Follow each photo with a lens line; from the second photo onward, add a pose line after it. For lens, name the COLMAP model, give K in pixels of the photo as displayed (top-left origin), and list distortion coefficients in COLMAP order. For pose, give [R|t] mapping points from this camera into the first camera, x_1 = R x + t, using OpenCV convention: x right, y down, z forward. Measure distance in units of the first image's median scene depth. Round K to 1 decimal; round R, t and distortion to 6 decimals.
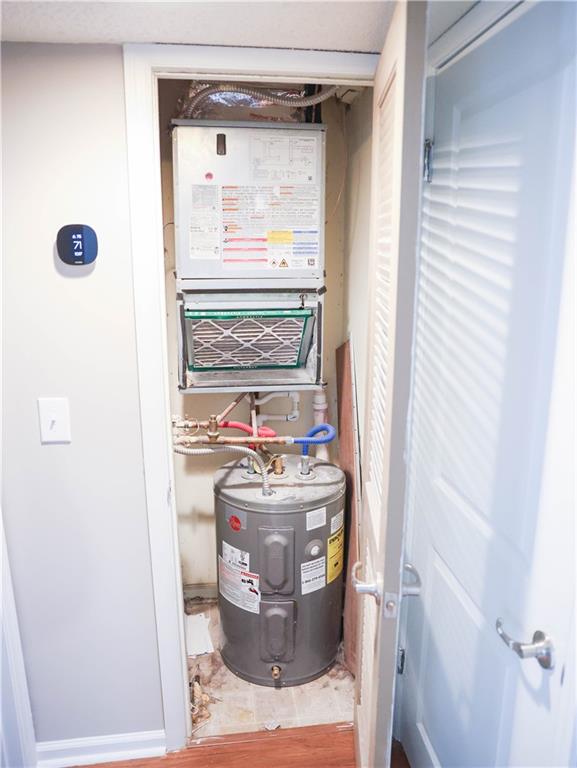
lens RADIAL K [[589.2, 0, 288.5], [0, 589.2, 384.0], [0, 0, 1]] dist [-0.112750, 0.093170]
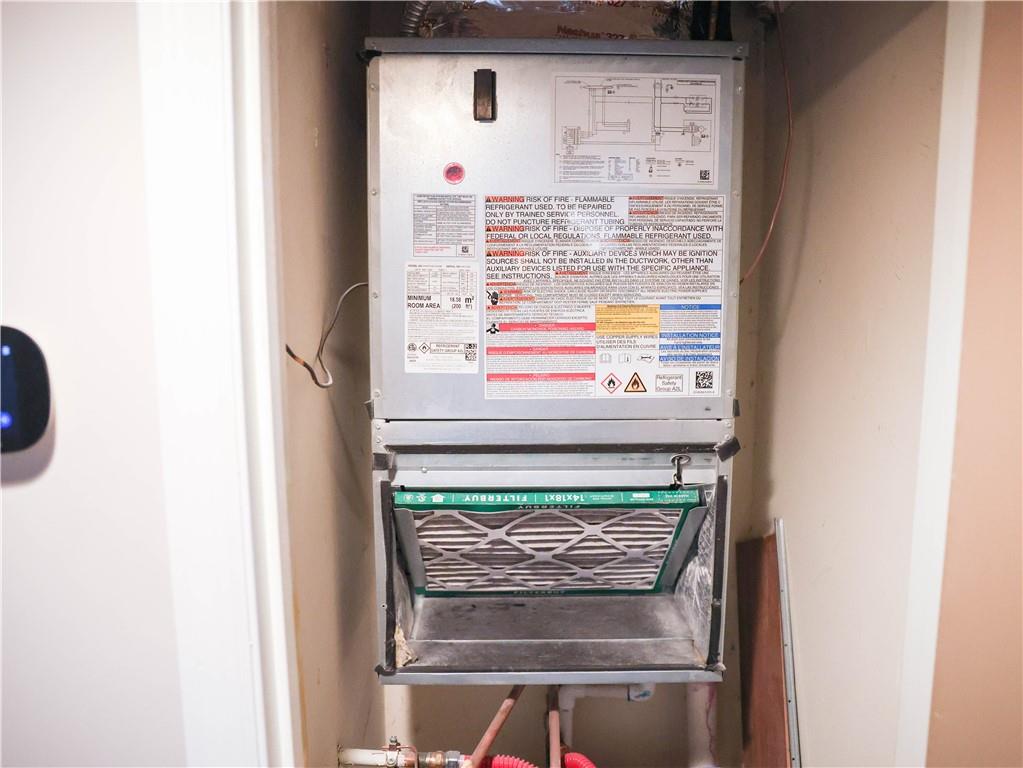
lens RADIAL K [[784.8, 0, 511.5], [0, 784.8, 384.0], [0, 0, 1]] dist [-0.112750, 0.093170]
pose [[0.991940, 0.013430, -0.125994, -0.024608], [-0.024666, 0.995811, -0.088041, -0.153259], [0.124283, 0.090439, 0.988117, 0.449318]]
